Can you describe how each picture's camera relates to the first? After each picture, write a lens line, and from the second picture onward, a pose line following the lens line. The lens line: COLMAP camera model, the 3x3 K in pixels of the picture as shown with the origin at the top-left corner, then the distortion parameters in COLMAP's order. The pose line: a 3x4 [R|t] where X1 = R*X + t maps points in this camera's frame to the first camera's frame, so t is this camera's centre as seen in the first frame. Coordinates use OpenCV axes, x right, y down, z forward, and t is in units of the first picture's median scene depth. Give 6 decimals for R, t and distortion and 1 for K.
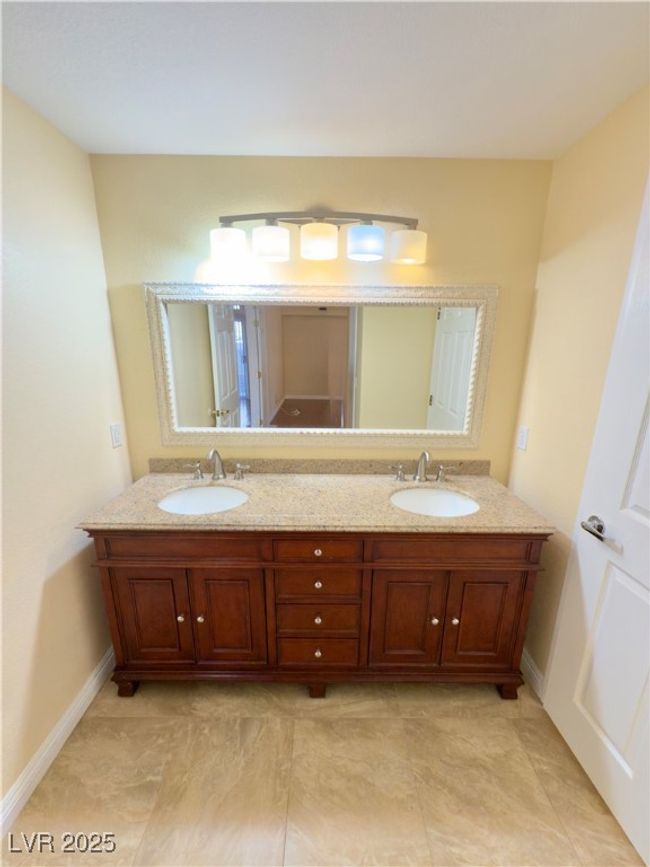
lens RADIAL K [[344.2, 0, 325.1], [0, 344.2, 432.7], [0, 0, 1]] dist [0.001004, 0.000306]
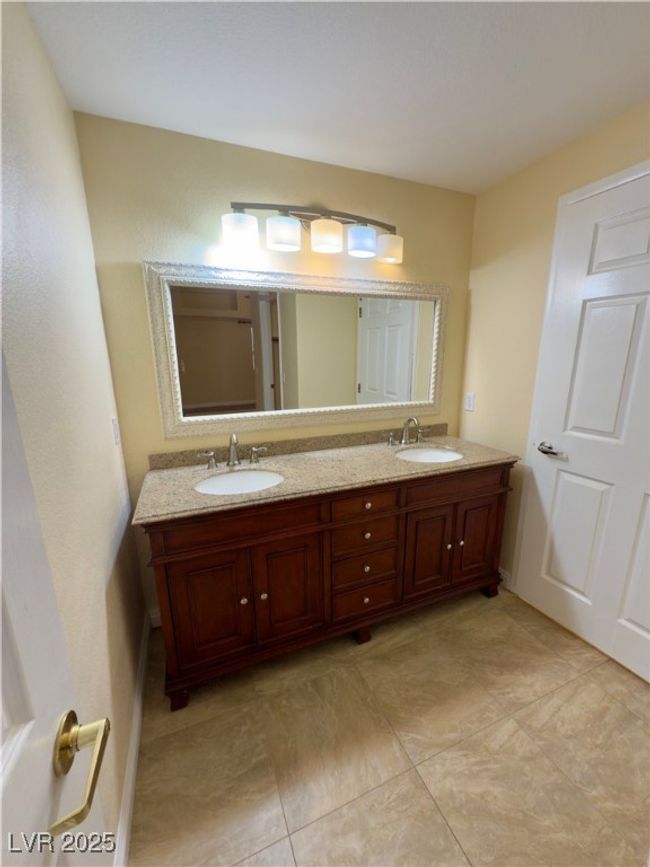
lens RADIAL K [[344.2, 0, 322.2], [0, 344.2, 433.5], [0, 0, 1]] dist [0.001004, 0.000306]
pose [[0.926405, -0.102665, 0.362261, -0.498046], [0.110444, 0.993882, -0.000771, 0.084301], [-0.359965, 0.040723, 0.932076, -0.018805]]
